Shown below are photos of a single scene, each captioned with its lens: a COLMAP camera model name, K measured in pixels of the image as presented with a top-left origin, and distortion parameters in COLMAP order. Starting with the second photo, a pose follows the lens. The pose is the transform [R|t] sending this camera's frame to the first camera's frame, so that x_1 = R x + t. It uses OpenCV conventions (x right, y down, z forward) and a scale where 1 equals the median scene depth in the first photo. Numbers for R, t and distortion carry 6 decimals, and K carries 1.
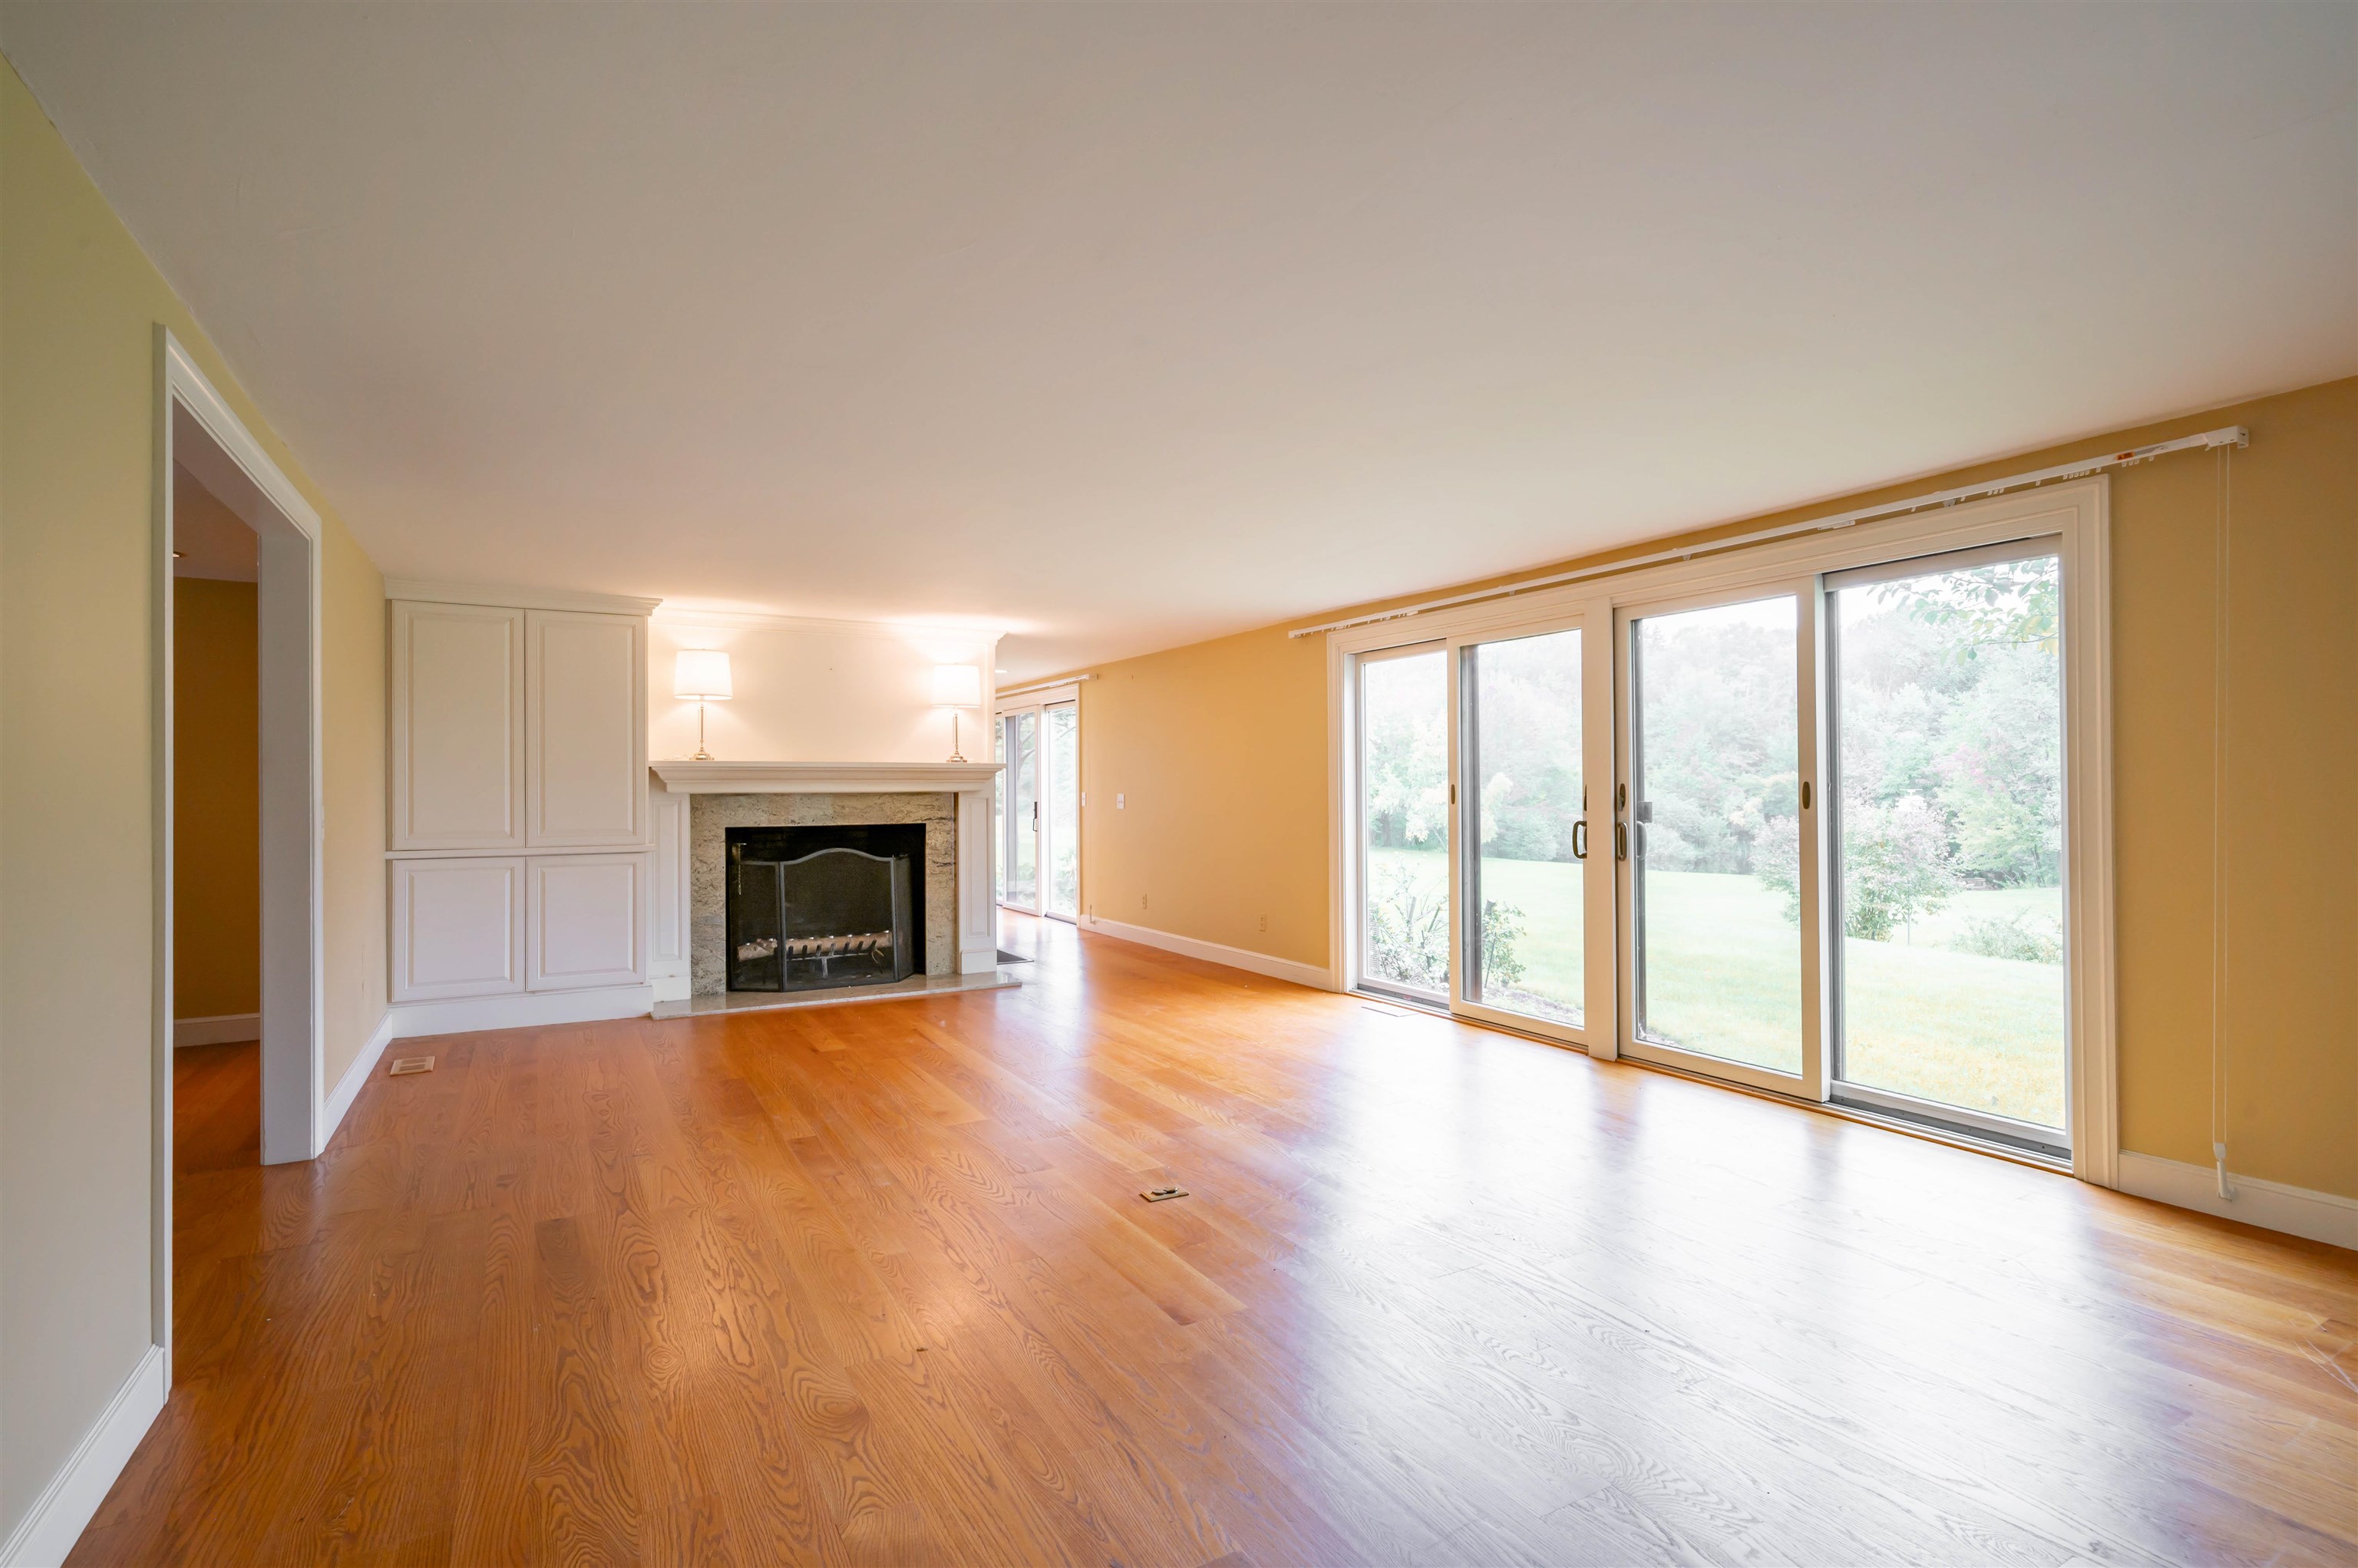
lens RADIAL K [[1140.7, 0, 1189.3], [0, 1140.7, 768.9], [0, 0, 1]] dist [-0.000030, 0.001846]
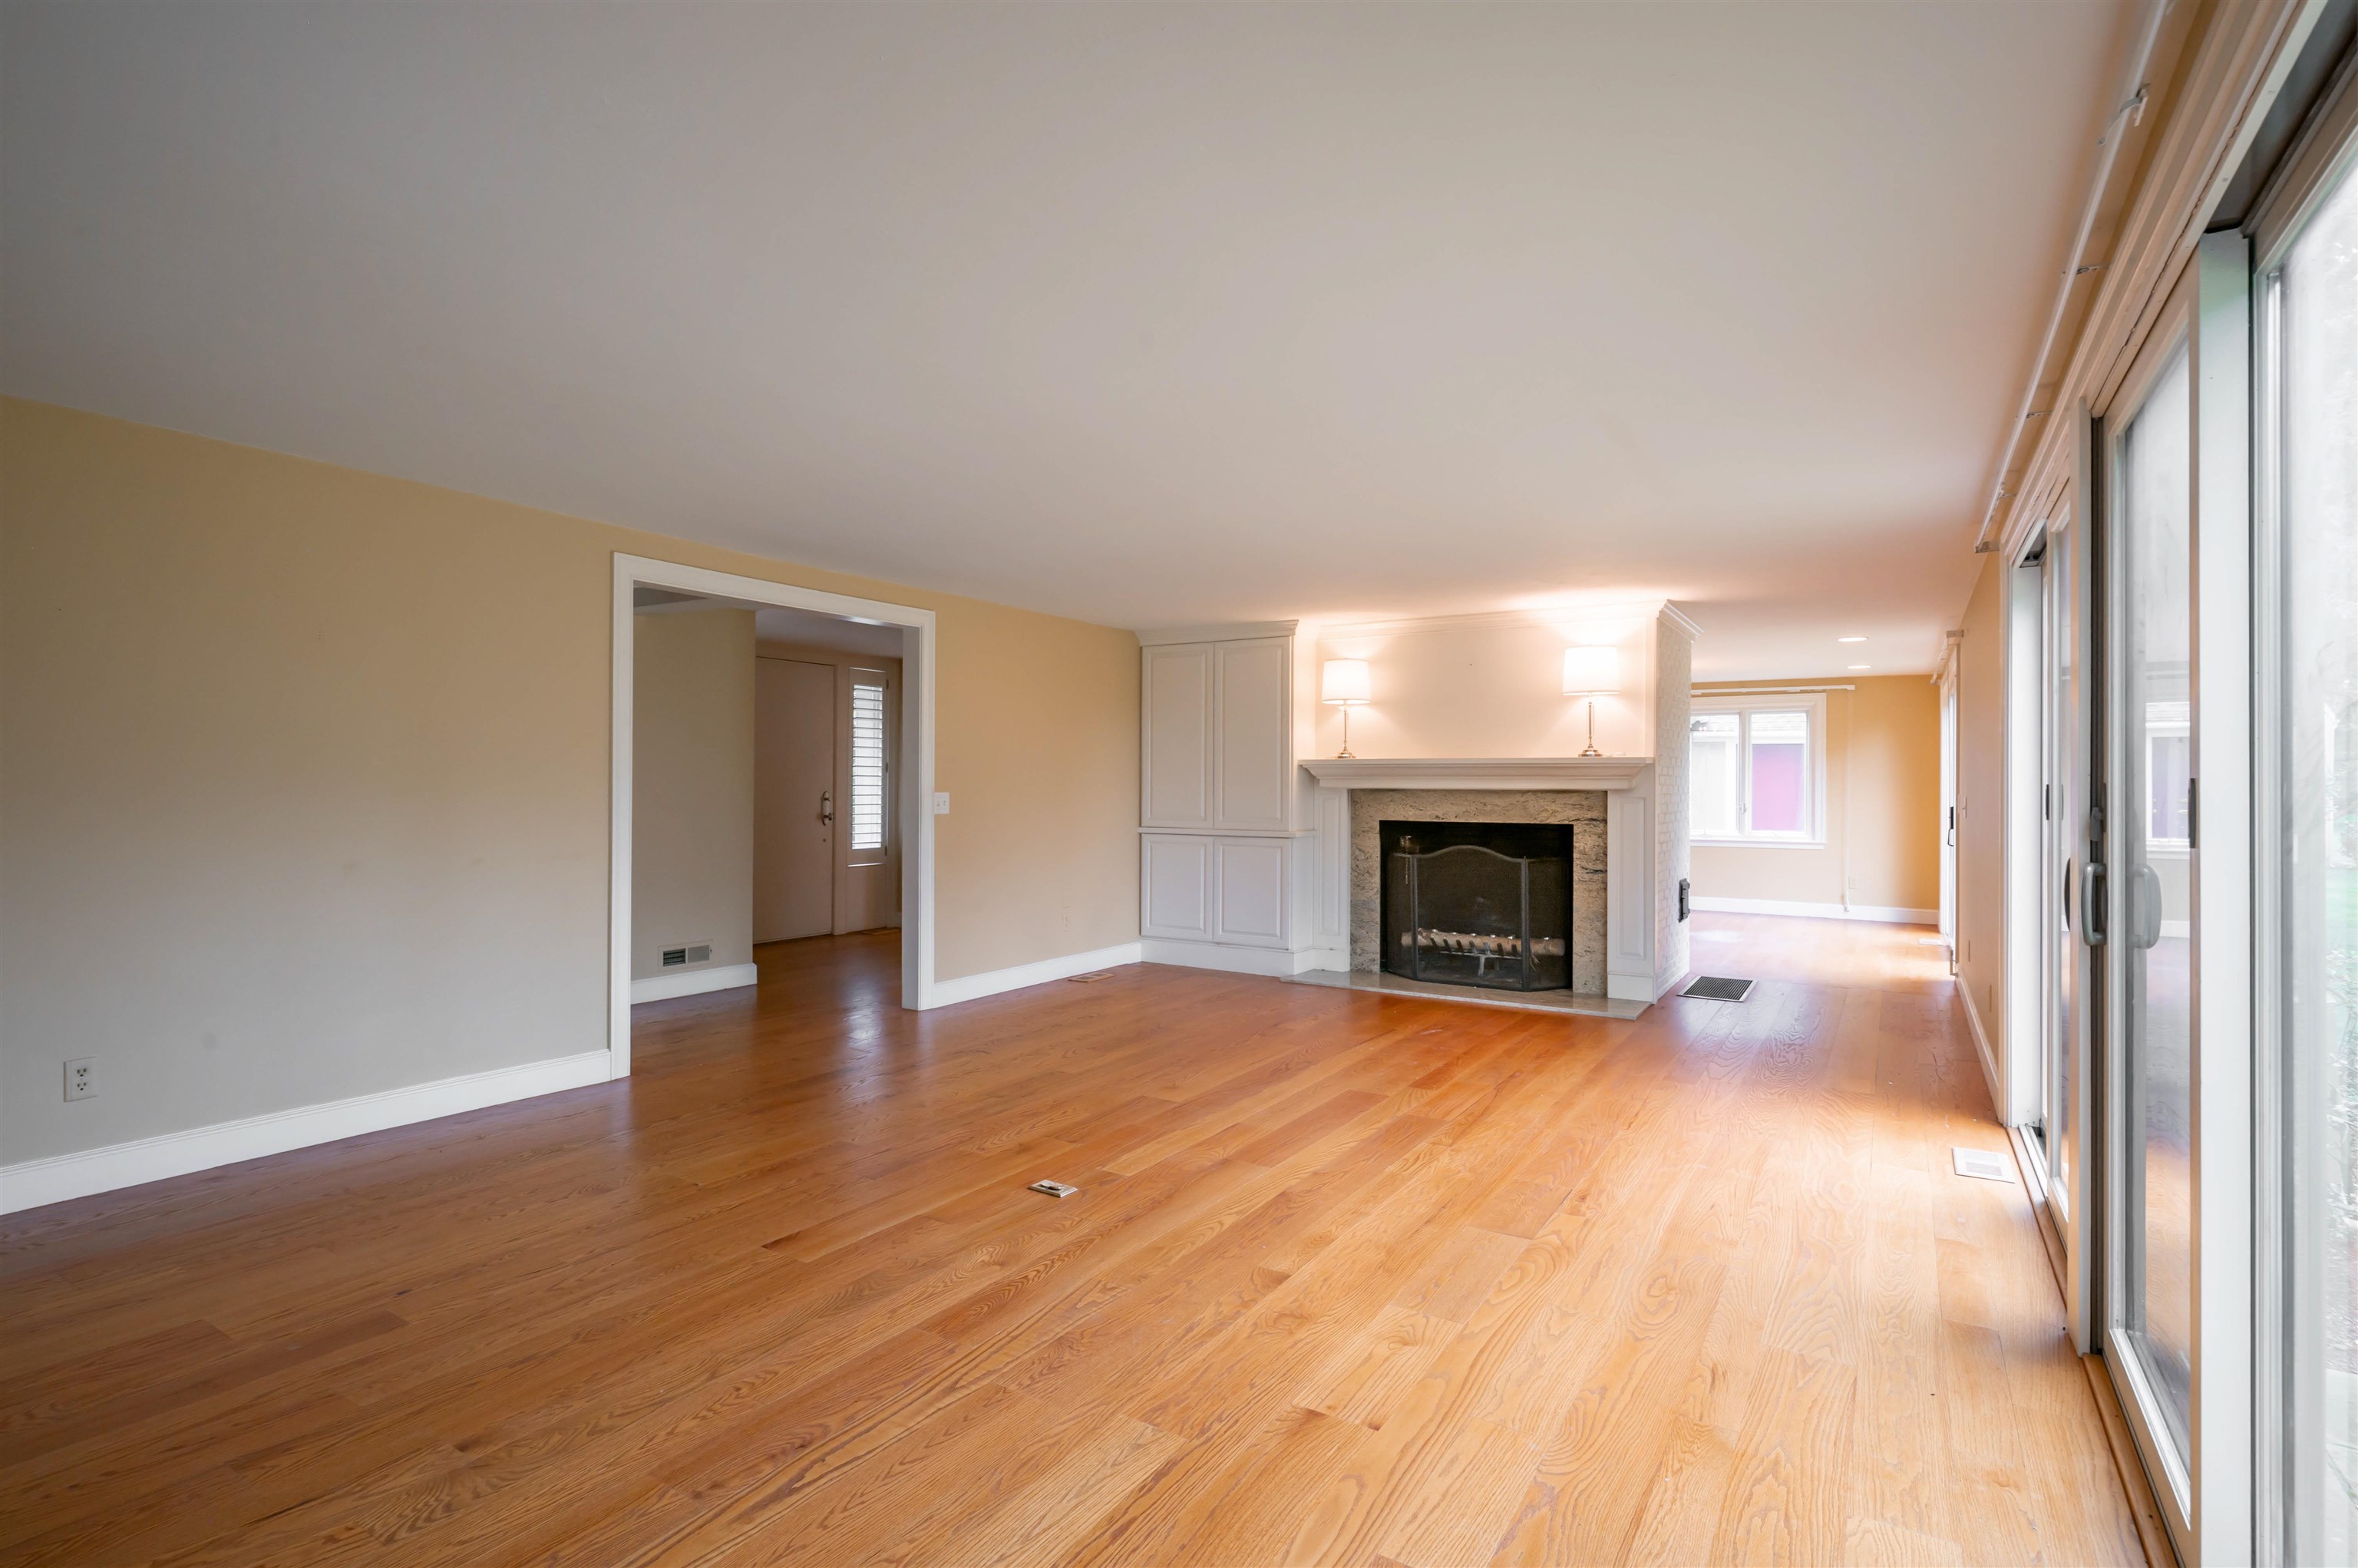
lens RADIAL K [[1140.7, 0, 1135.8], [0, 1140.7, 782.4], [0, 0, 1]] dist [-0.000030, 0.001846]
pose [[0.455685, 0.006582, -0.890117, 0.446904], [0.009226, 0.999884, 0.012117, 0.000306], [0.890093, -0.013734, 0.455571, 0.298947]]
